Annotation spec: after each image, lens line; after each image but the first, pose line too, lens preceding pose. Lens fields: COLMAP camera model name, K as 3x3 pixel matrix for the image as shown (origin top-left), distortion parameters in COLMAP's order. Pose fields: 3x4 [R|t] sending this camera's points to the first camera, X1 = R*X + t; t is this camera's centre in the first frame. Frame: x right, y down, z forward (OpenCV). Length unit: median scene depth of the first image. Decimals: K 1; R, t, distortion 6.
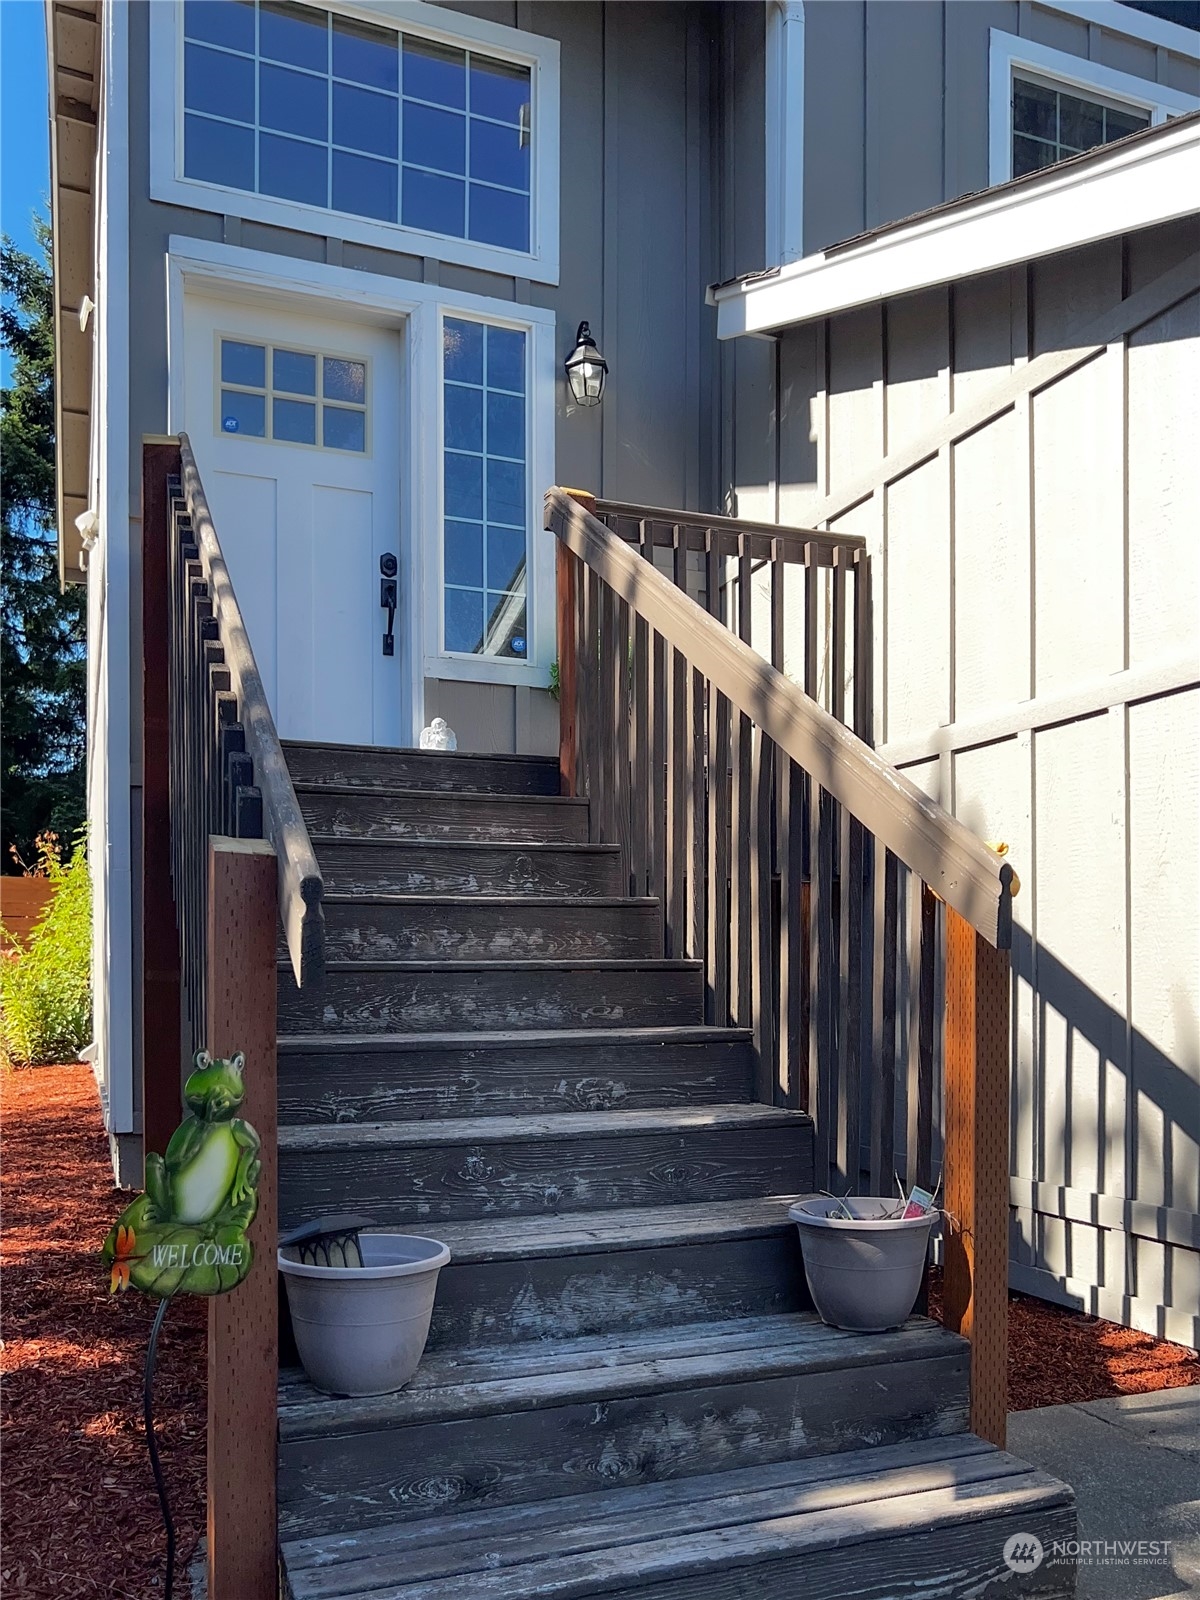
lens RADIAL K [[1268.9, 0, 600.9], [0, 1268.9, 961.9], [0, 0, 1]] dist [0.006637, 0.001834]
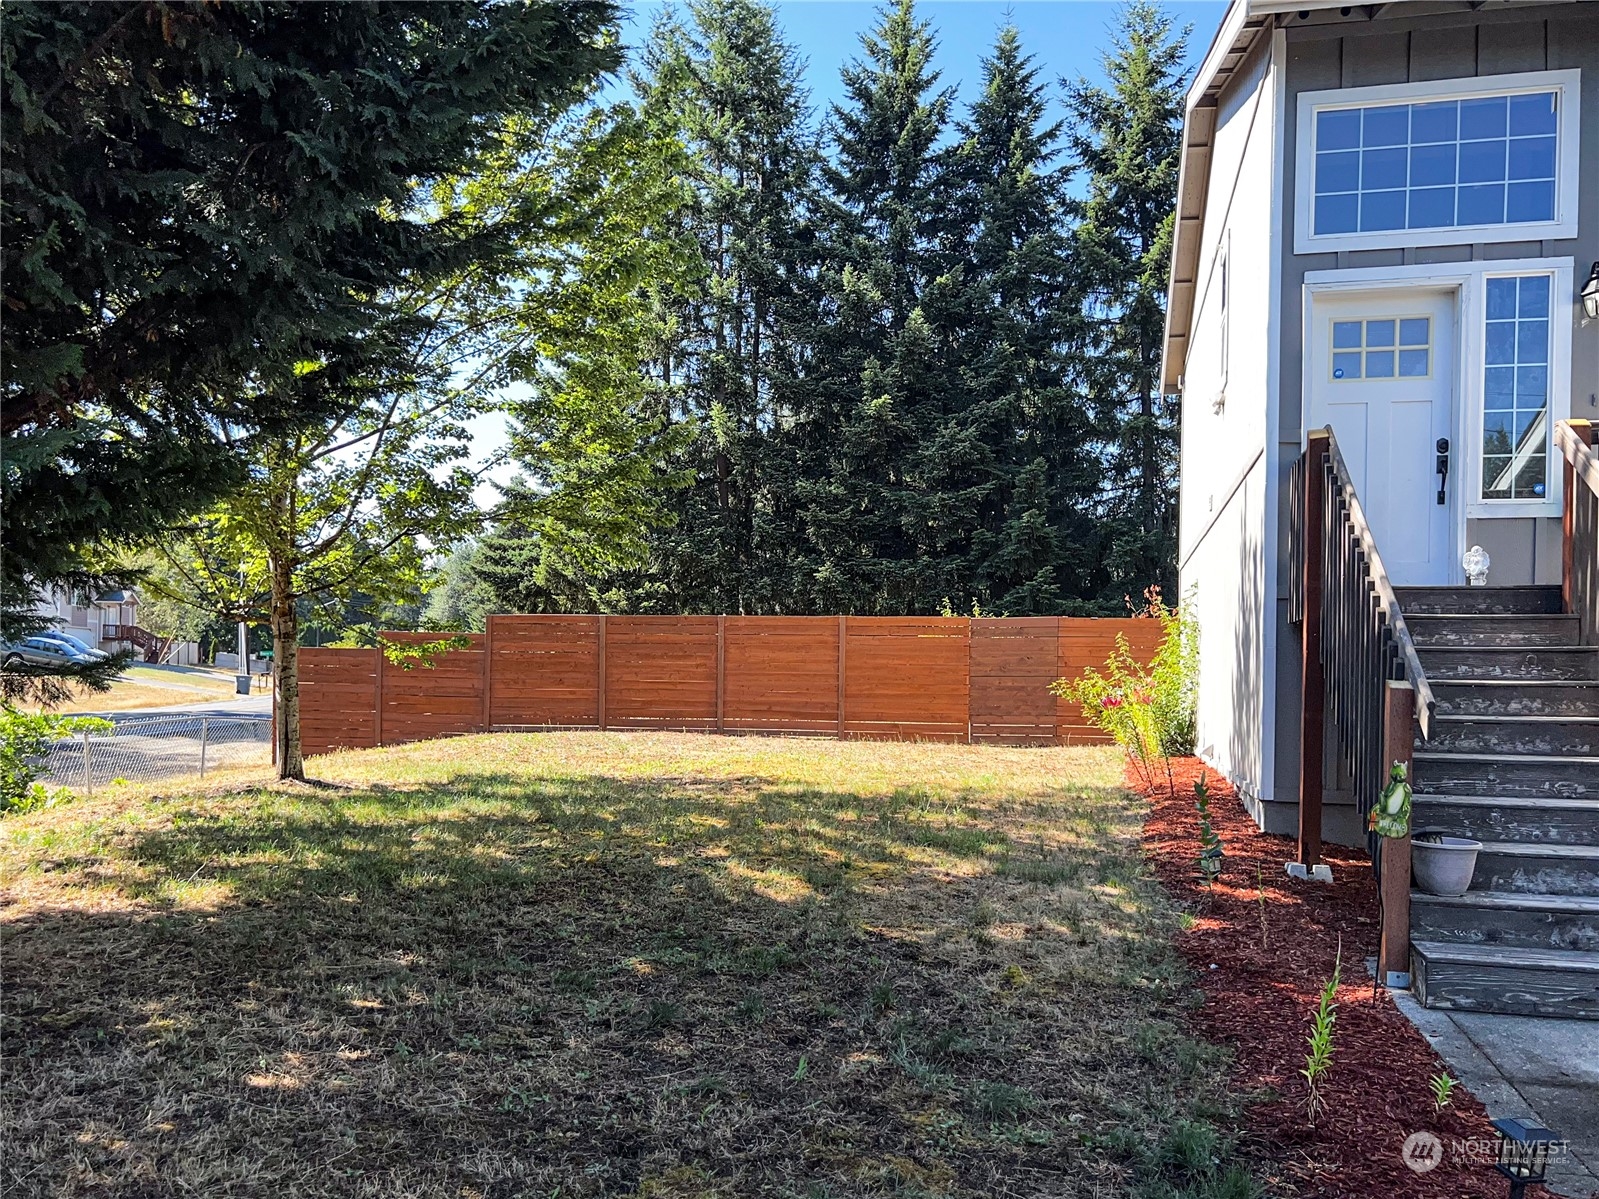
lens RADIAL K [[1224.7, 0, 832.1], [0, 1224.7, 679.2], [0, 0, 1]] dist [0.001382, 0.005997]
pose [[0.823281, 0.018531, -0.567331, 0.107374], [-0.010477, 0.999793, 0.017453, -0.070996], [0.567537, -0.008425, 0.823305, -0.965569]]
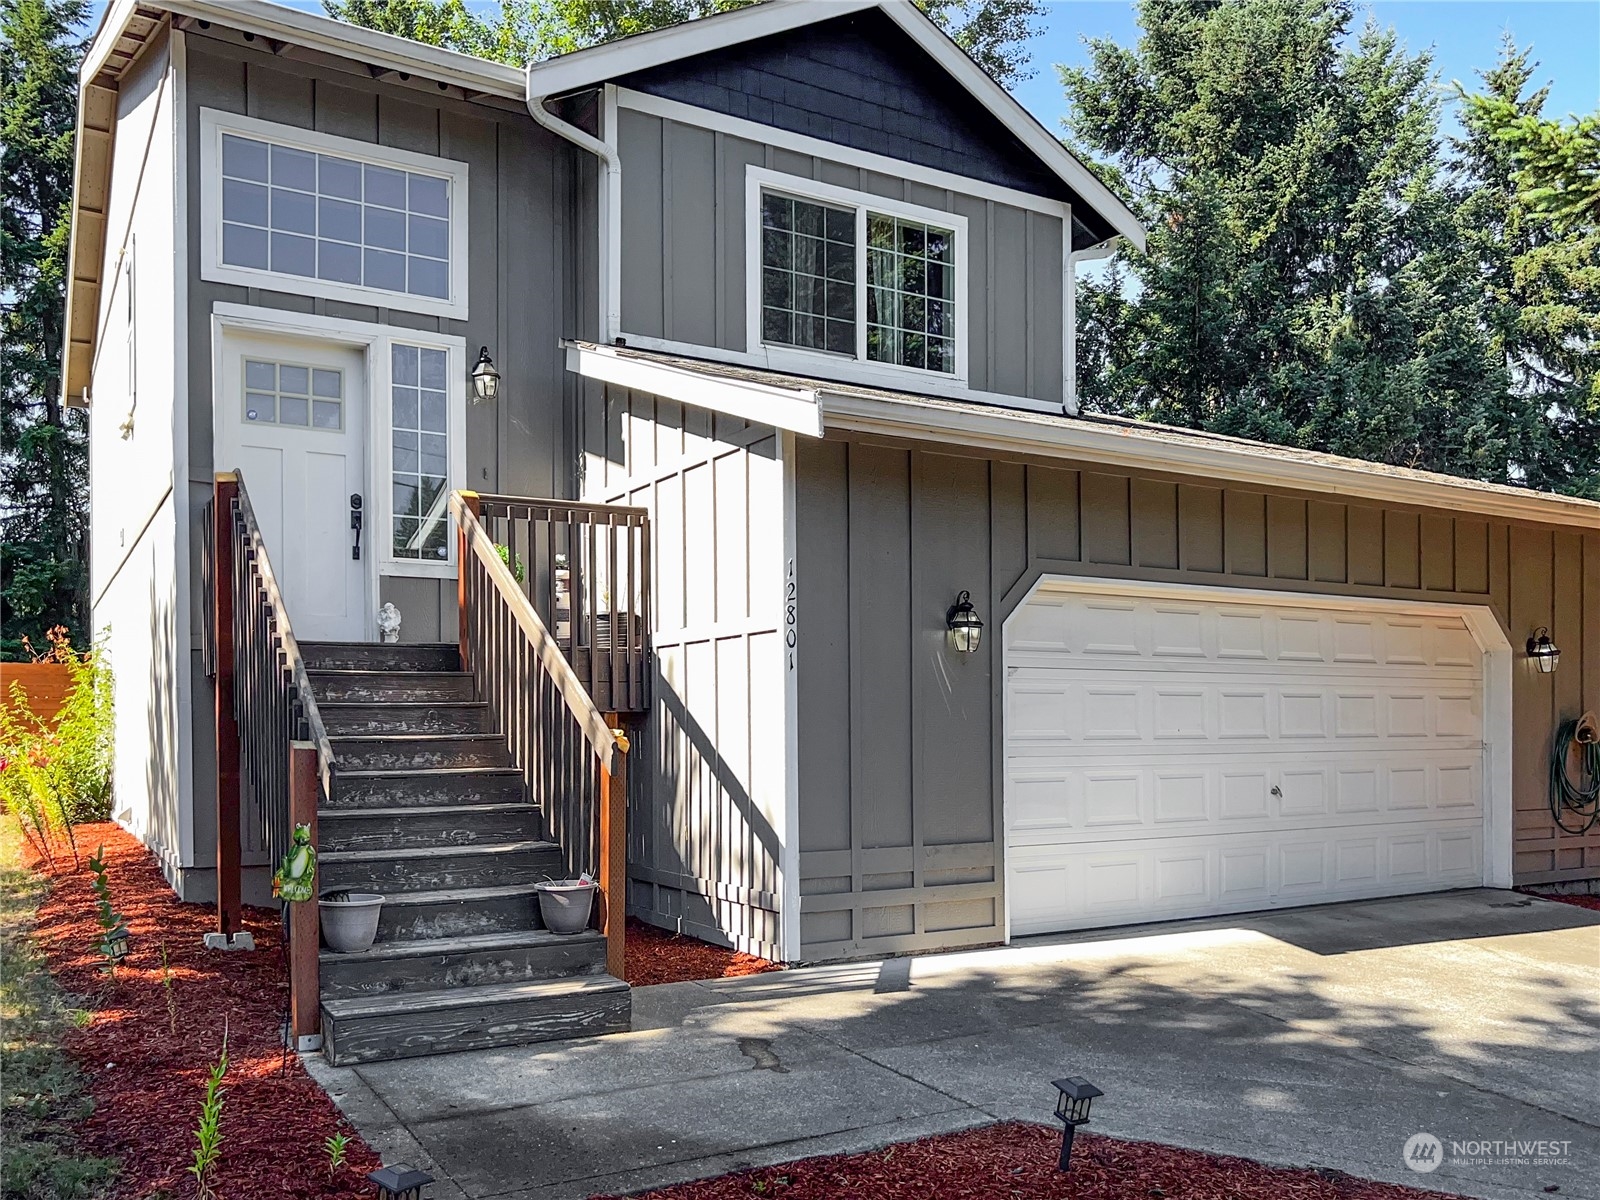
lens RADIAL K [[1296.1, 0, 753.5], [0, 1296.1, 737.6], [0, 0, 1]] dist [-0.009616, 0.016858]
pose [[0.990973, -0.001118, 0.134053, 0.152832], [-0.001783, 0.999767, 0.021516, -0.087500], [-0.134046, -0.021561, 0.990741, -0.958350]]
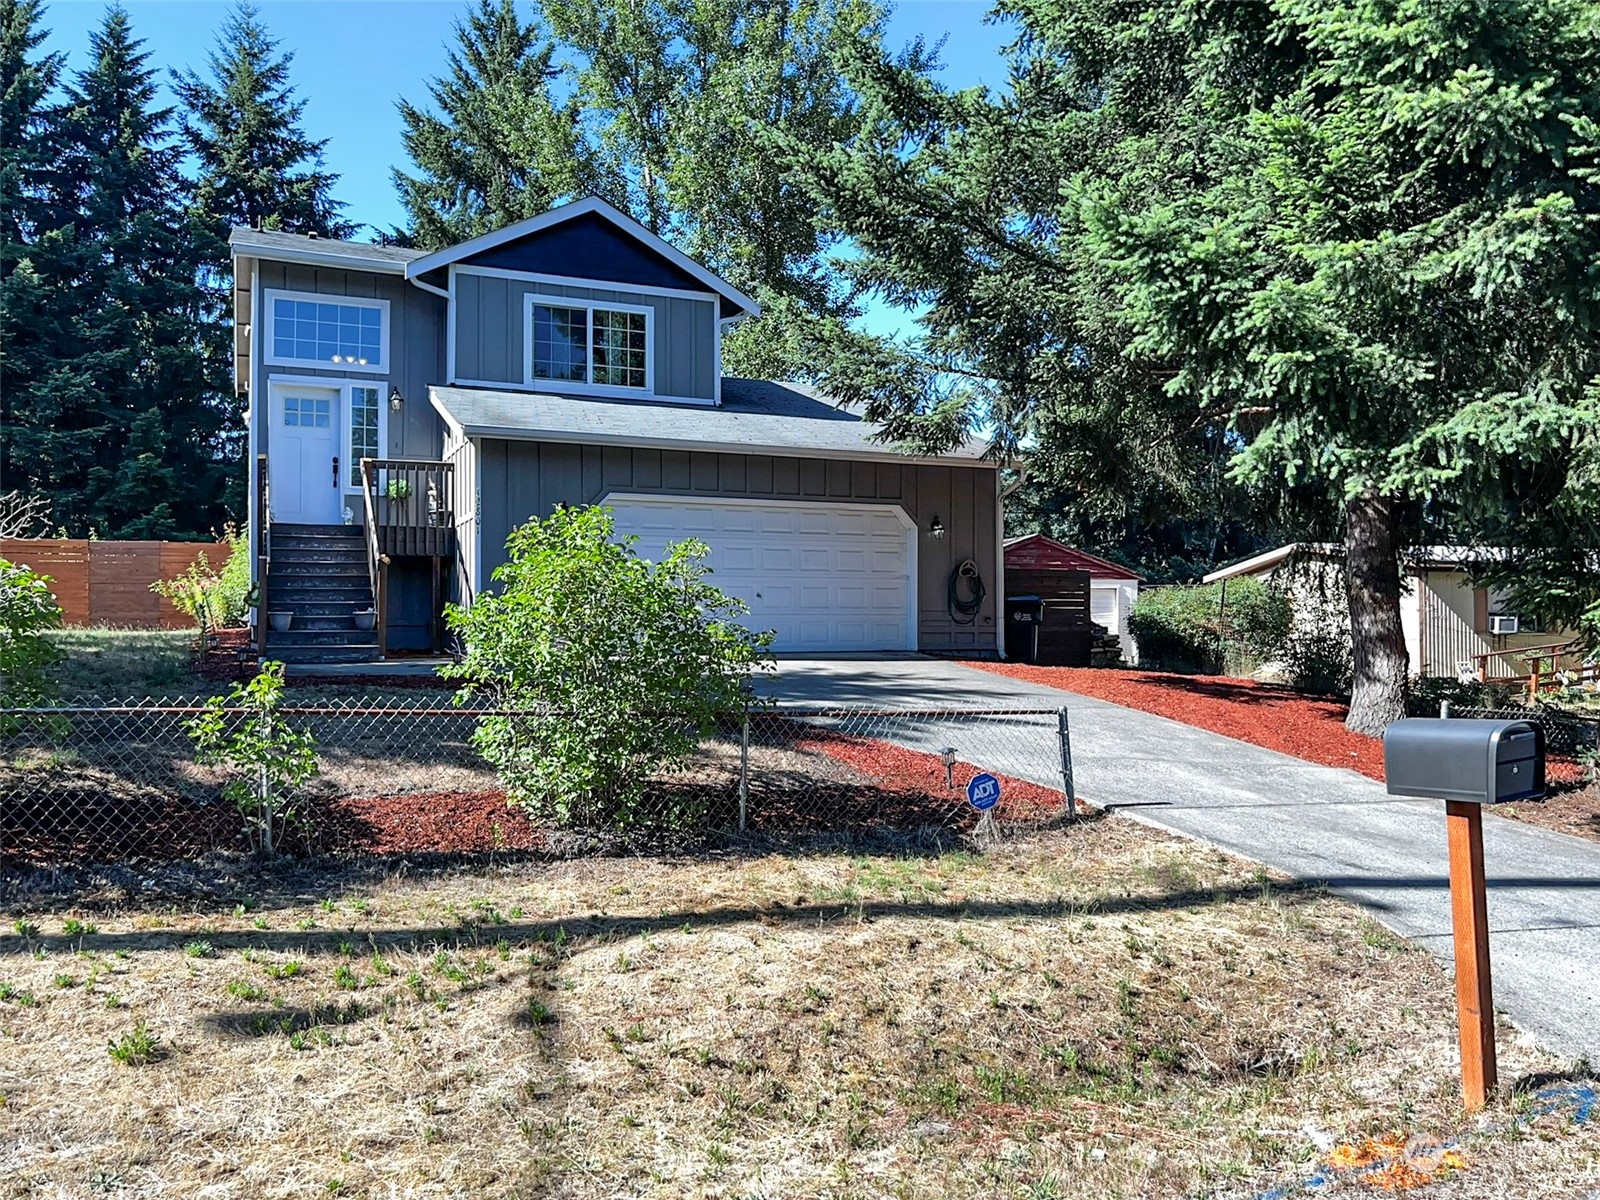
lens RADIAL K [[1268.9, 0, 801.1], [0, 1268.9, 621.0], [0, 0, 1]] dist [0.006637, 0.001834]
pose [[0.999795, 0.003821, 0.019893, 1.488198], [-0.004029, 0.999937, 0.010435, 0.107147], [-0.019852, -0.010513, 0.999748, -3.554250]]
